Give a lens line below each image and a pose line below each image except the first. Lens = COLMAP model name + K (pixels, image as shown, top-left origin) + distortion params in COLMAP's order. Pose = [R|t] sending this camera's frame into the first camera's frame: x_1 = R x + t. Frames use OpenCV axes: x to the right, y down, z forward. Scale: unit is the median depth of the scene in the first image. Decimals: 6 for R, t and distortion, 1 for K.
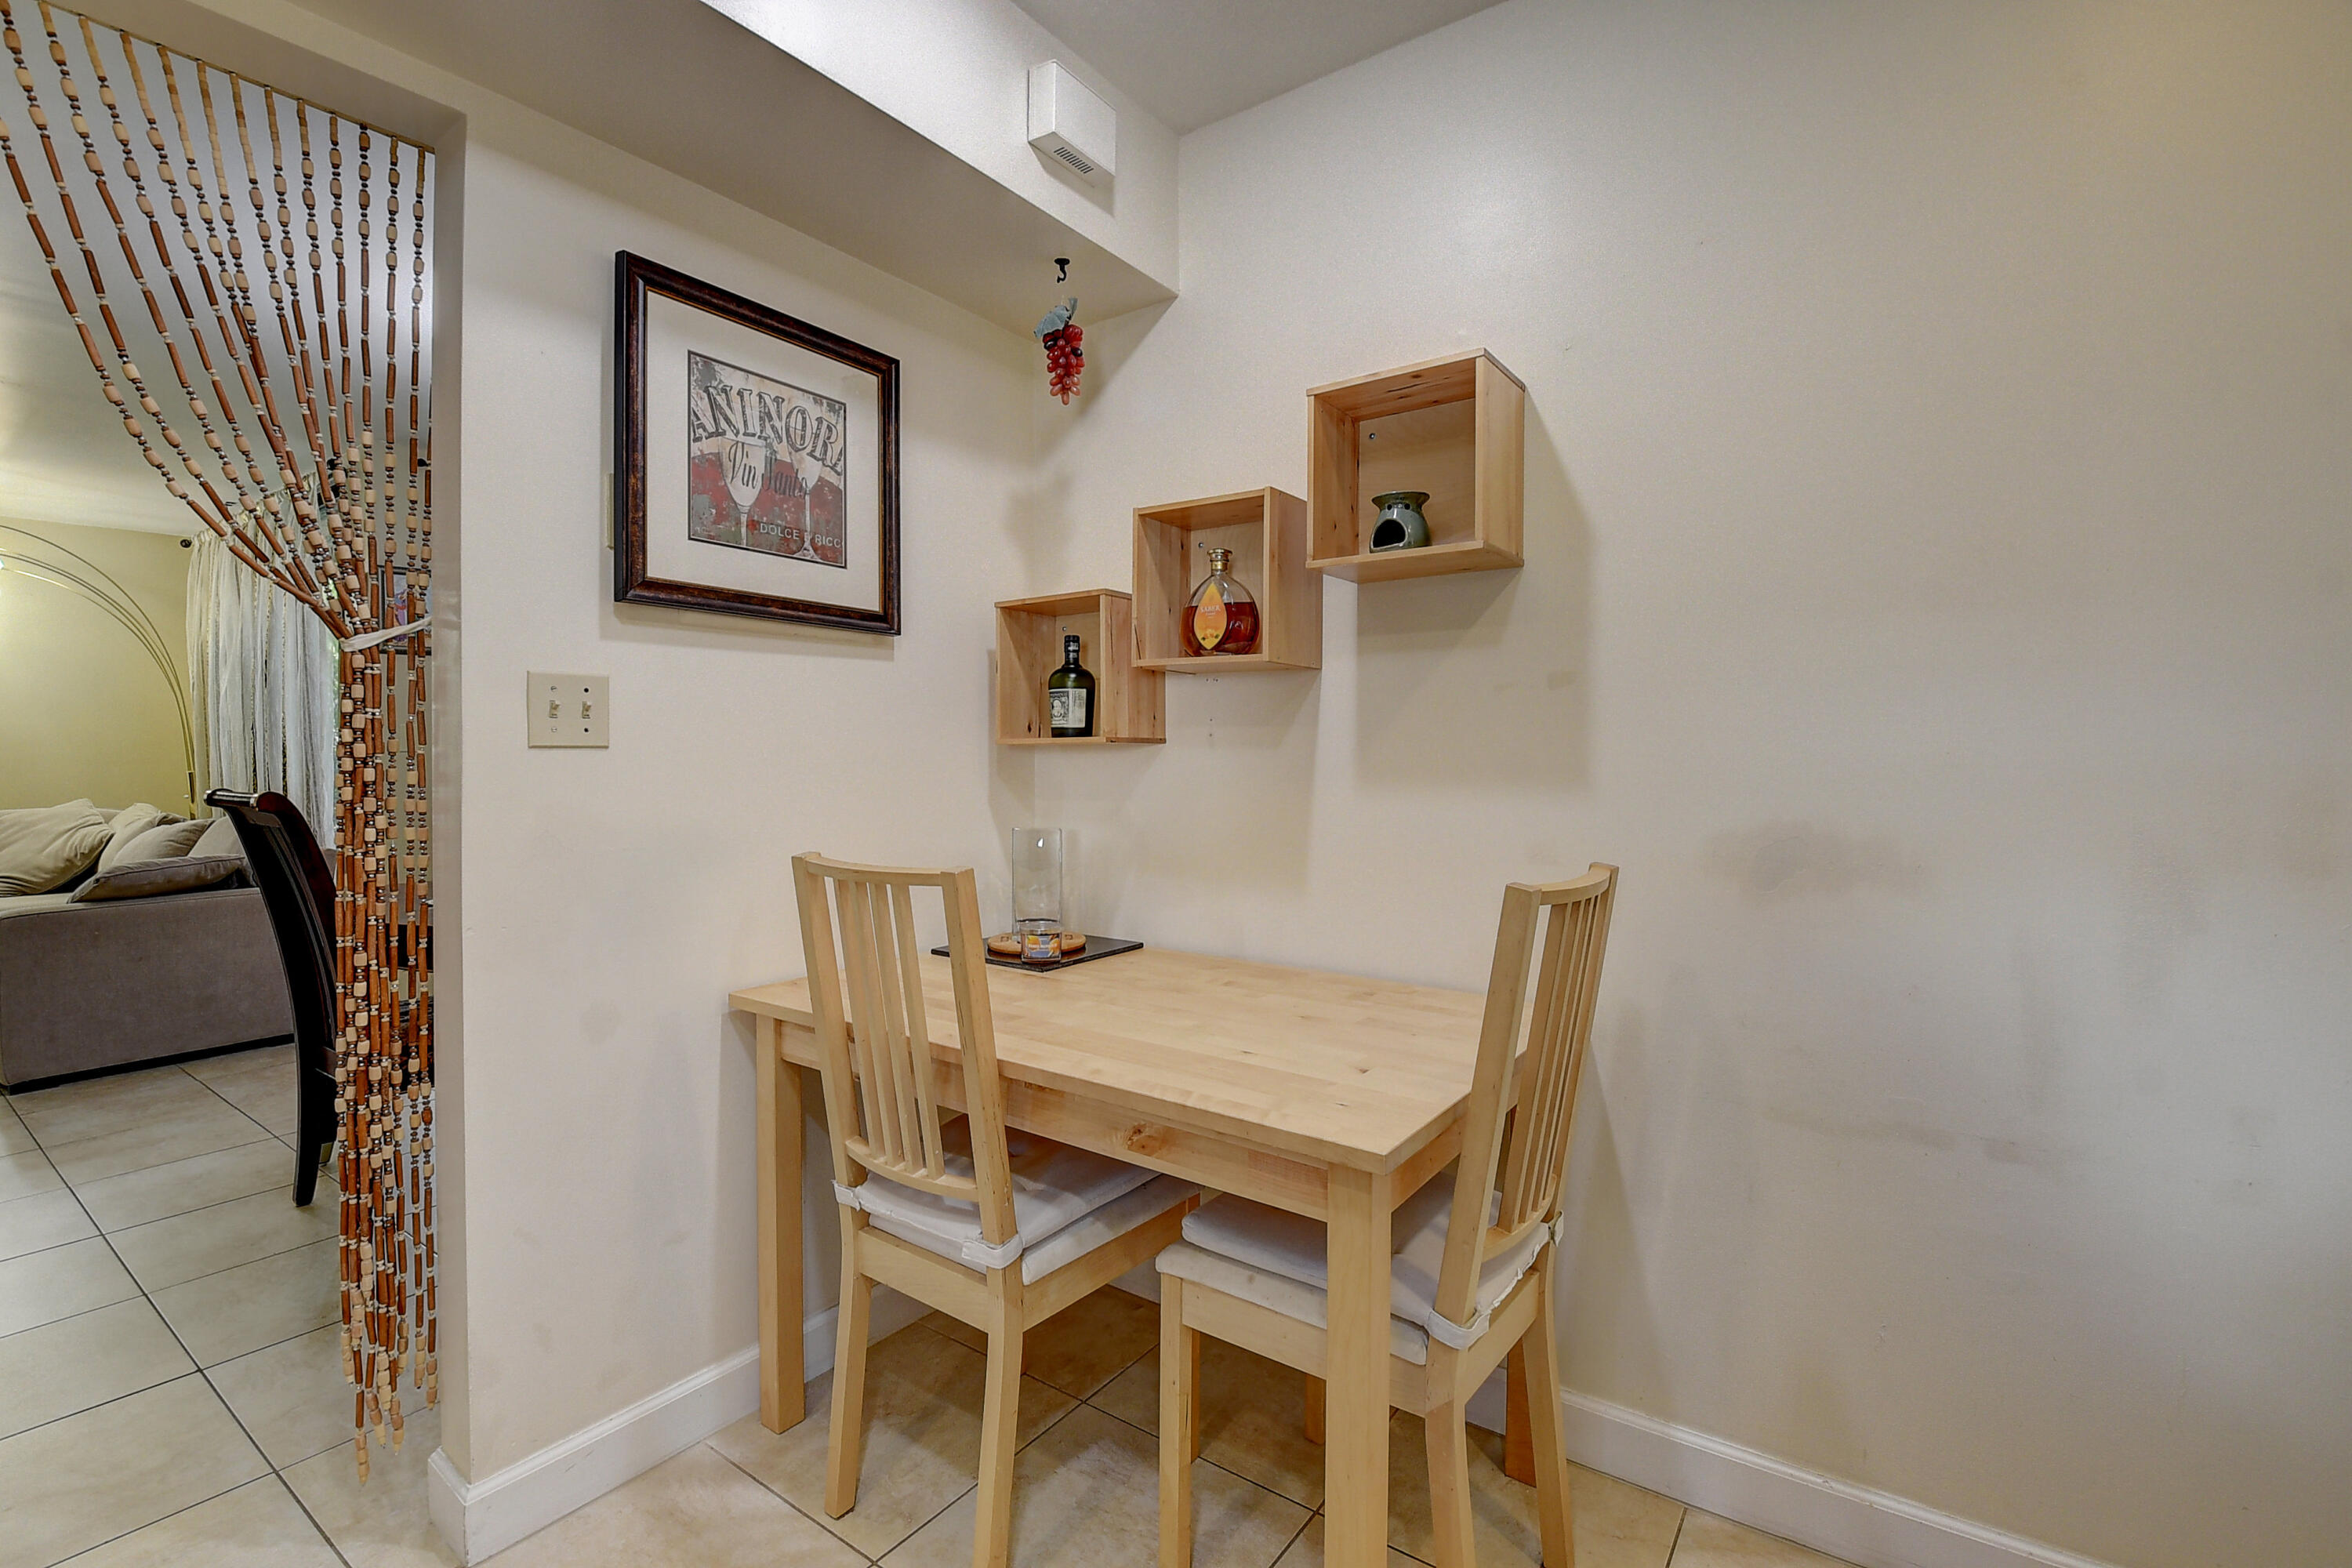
lens RADIAL K [[1031.8, 0, 1178.8], [0, 1031.8, 782.7], [0, 0, 1]] dist [-0.006491, -0.011741]
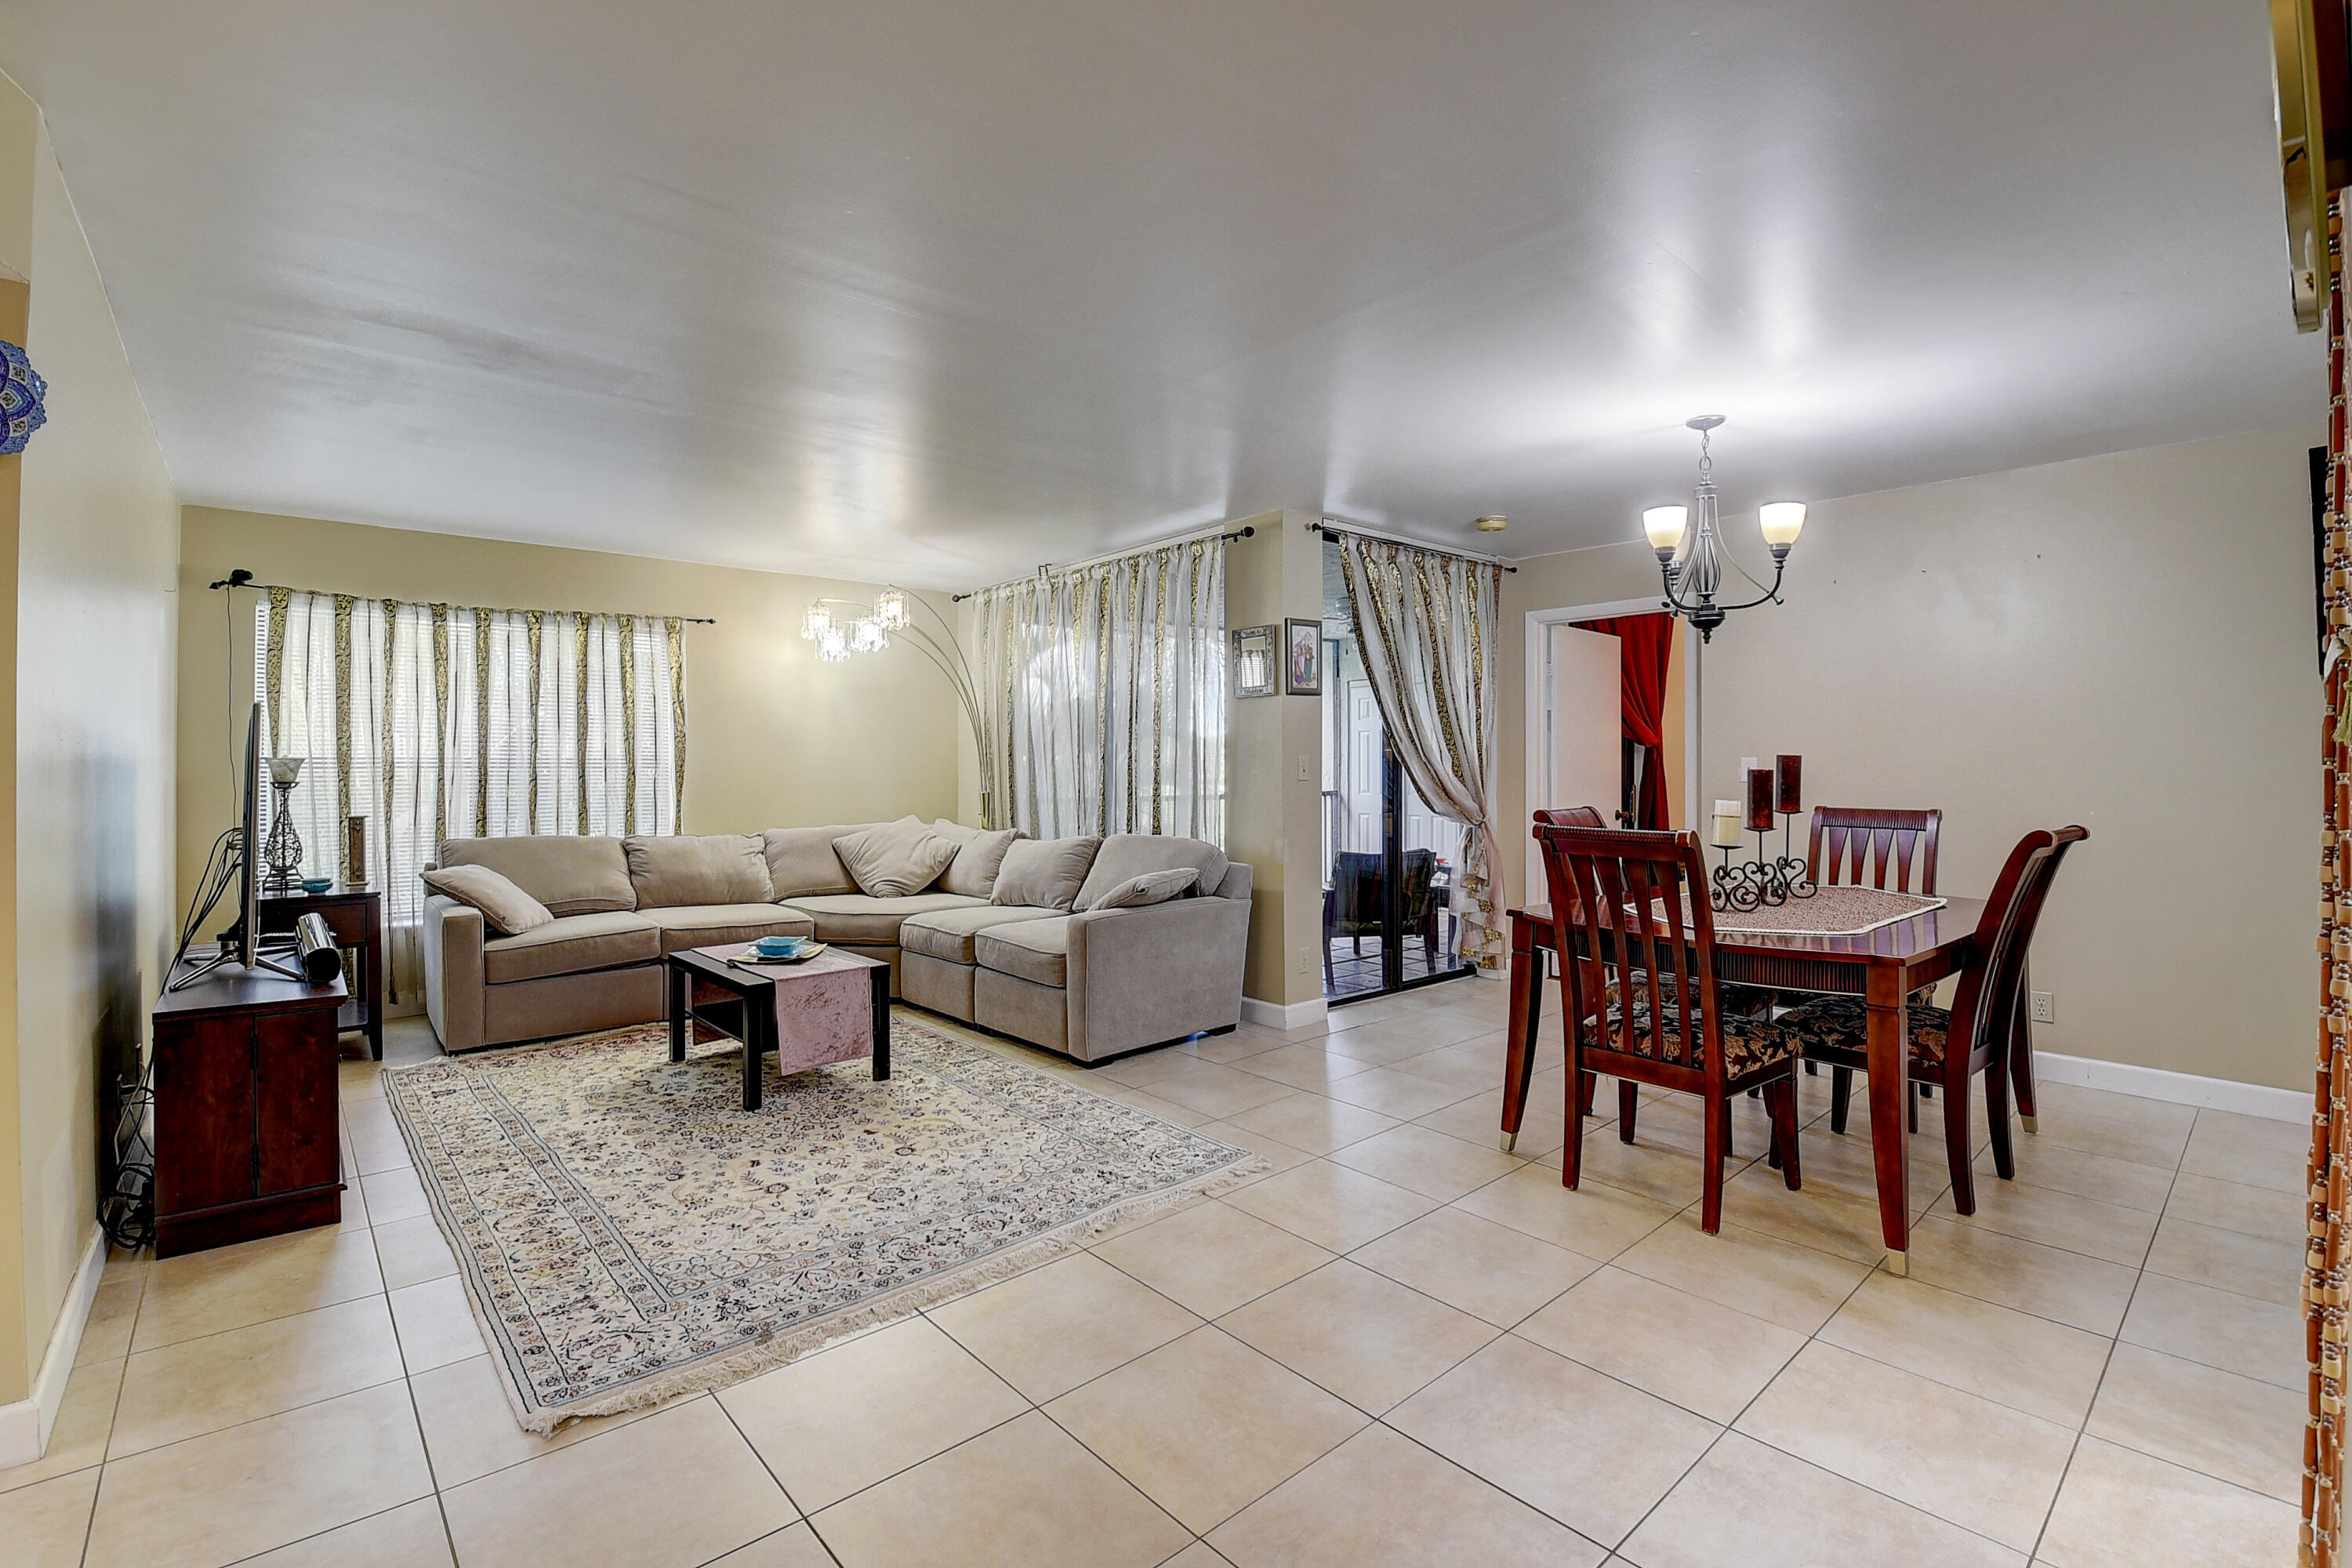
lens RADIAL K [[1031.8, 0, 1175.4], [0, 1031.8, 750.3], [0, 0, 1]] dist [-0.006491, -0.011741]
pose [[0.973099, -0.007866, -0.230252, -0.540729], [-0.001149, 0.999239, -0.038991, -0.013877], [0.230384, 0.038207, 0.972349, -0.124112]]
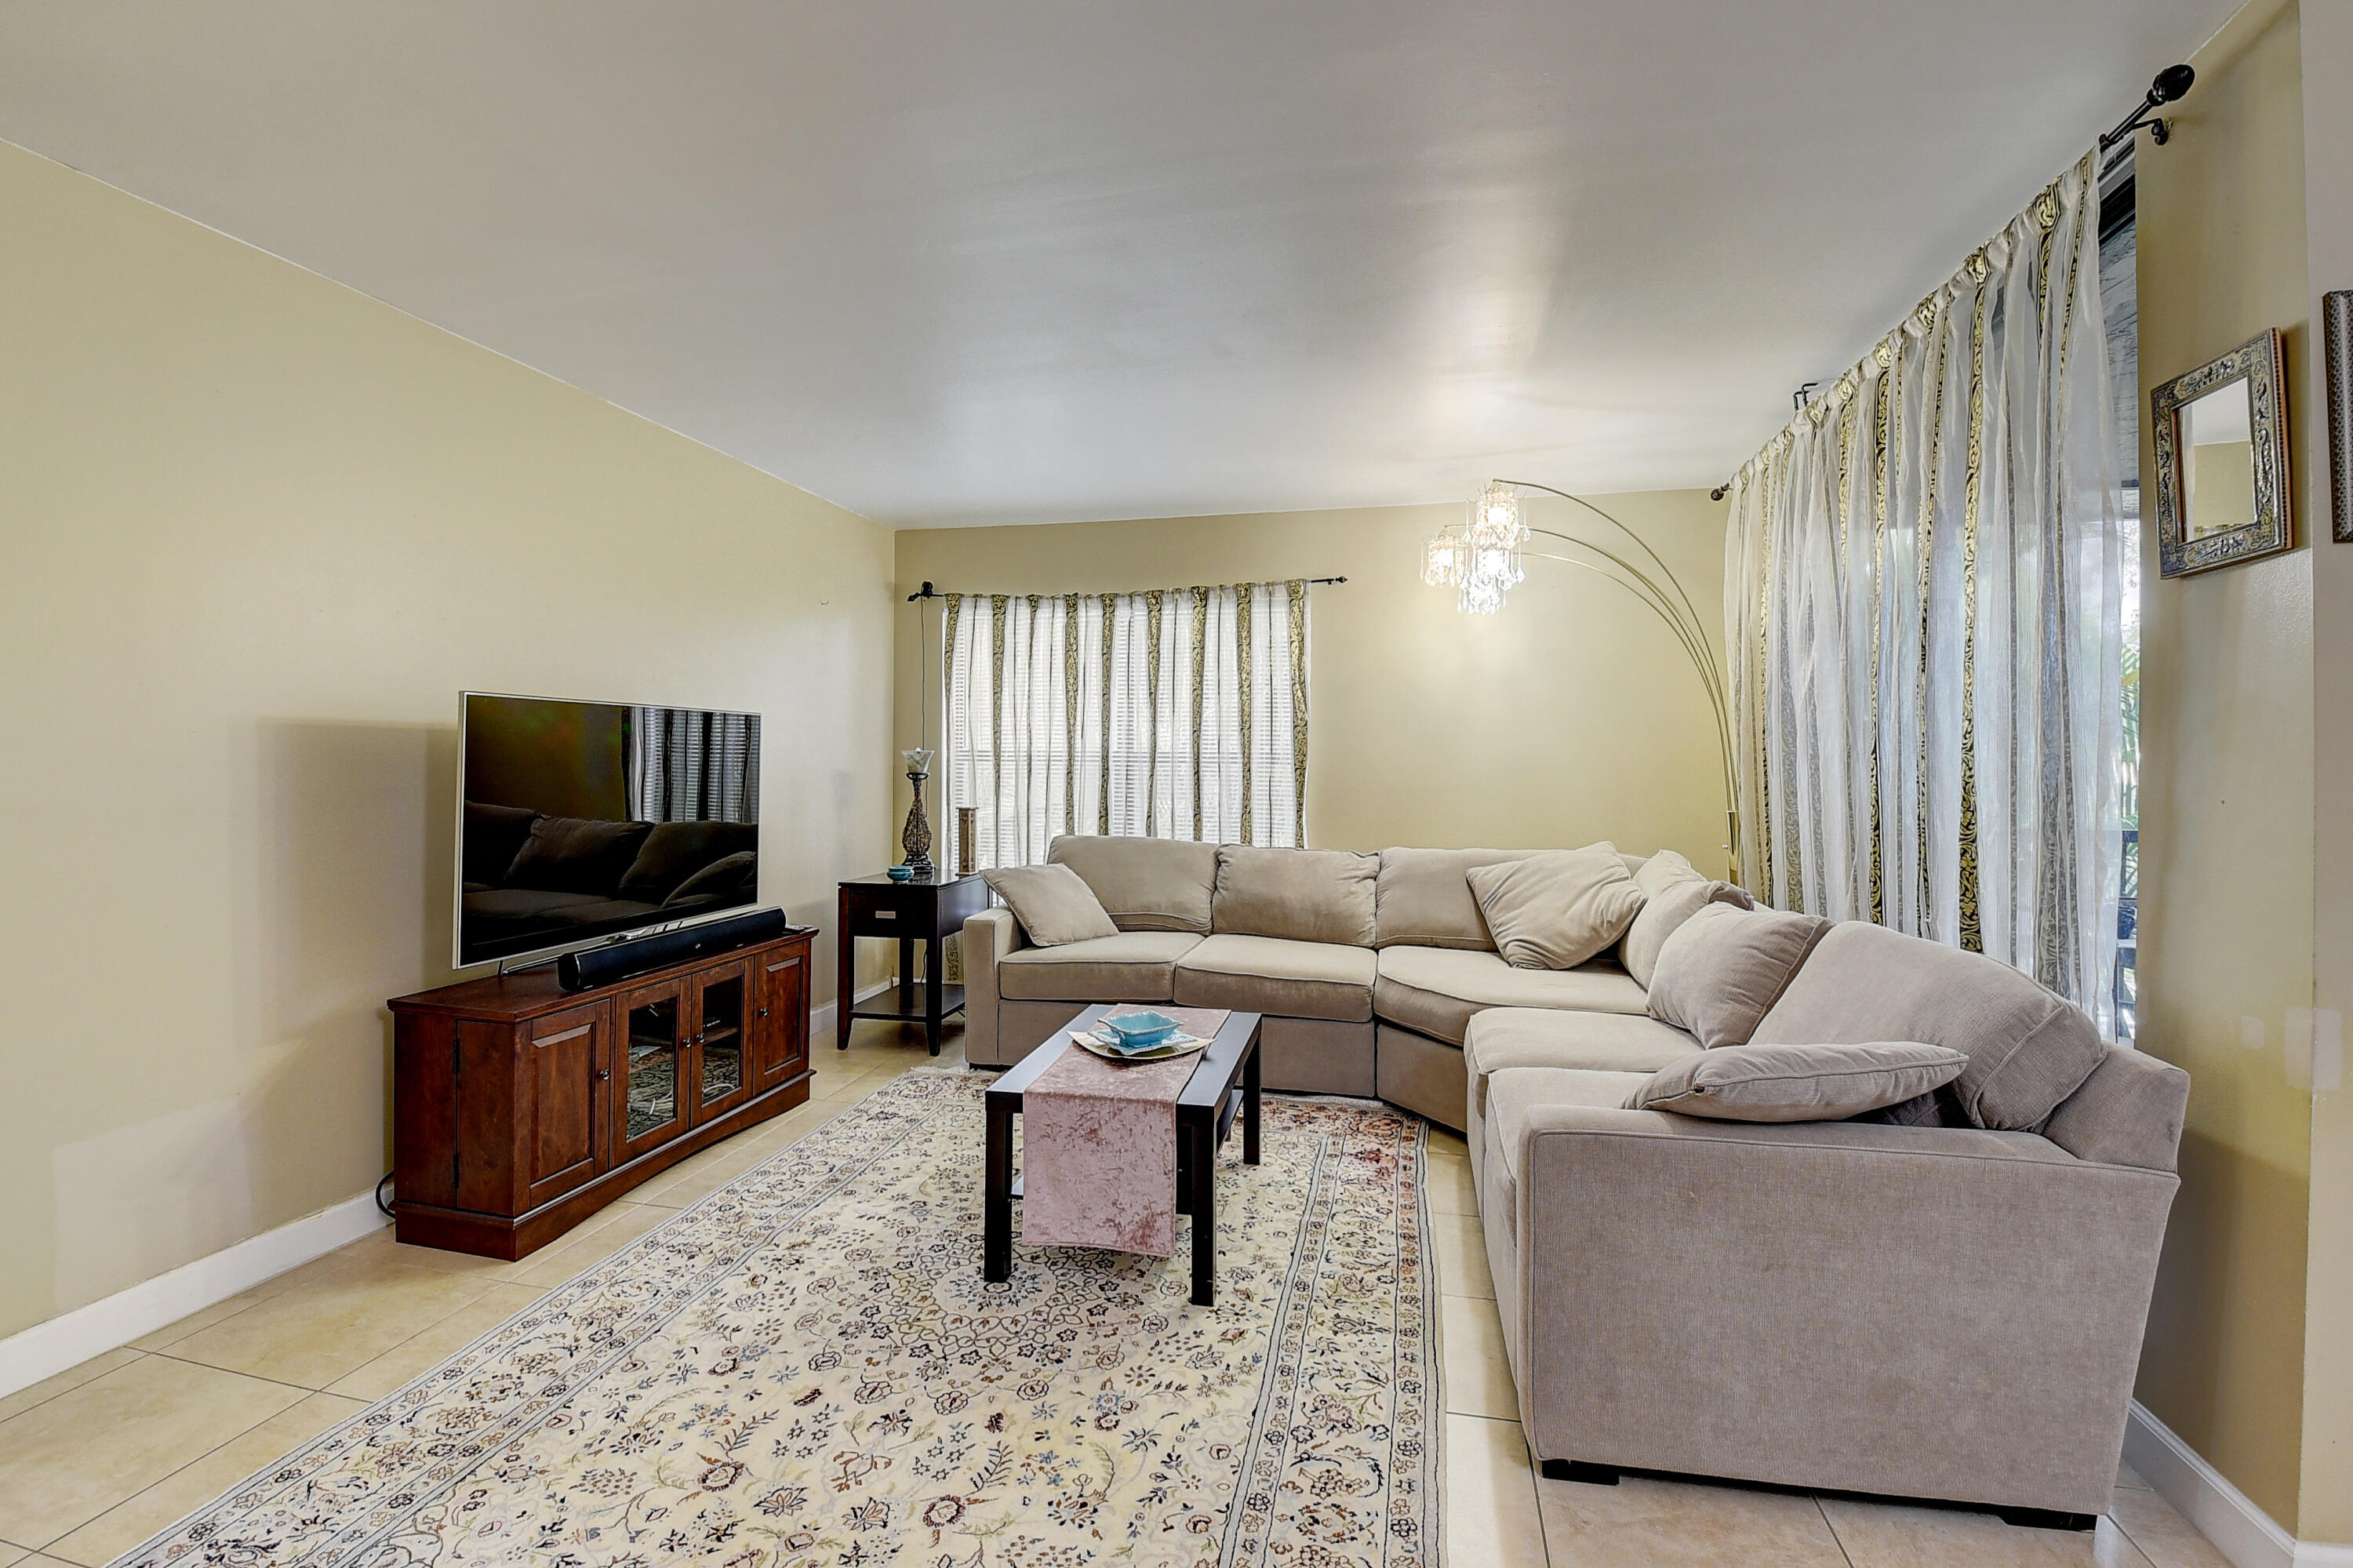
lens RADIAL K [[1032.3, 0, 1174.0], [0, 1032.3, 754.0], [0, 0, 1]] dist [-0.006491, -0.011741]
pose [[0.380041, -0.005173, -0.924955, -0.521679], [-0.029139, 0.999421, -0.017563, -0.028518], [0.924511, 0.033627, 0.379670, 0.424186]]
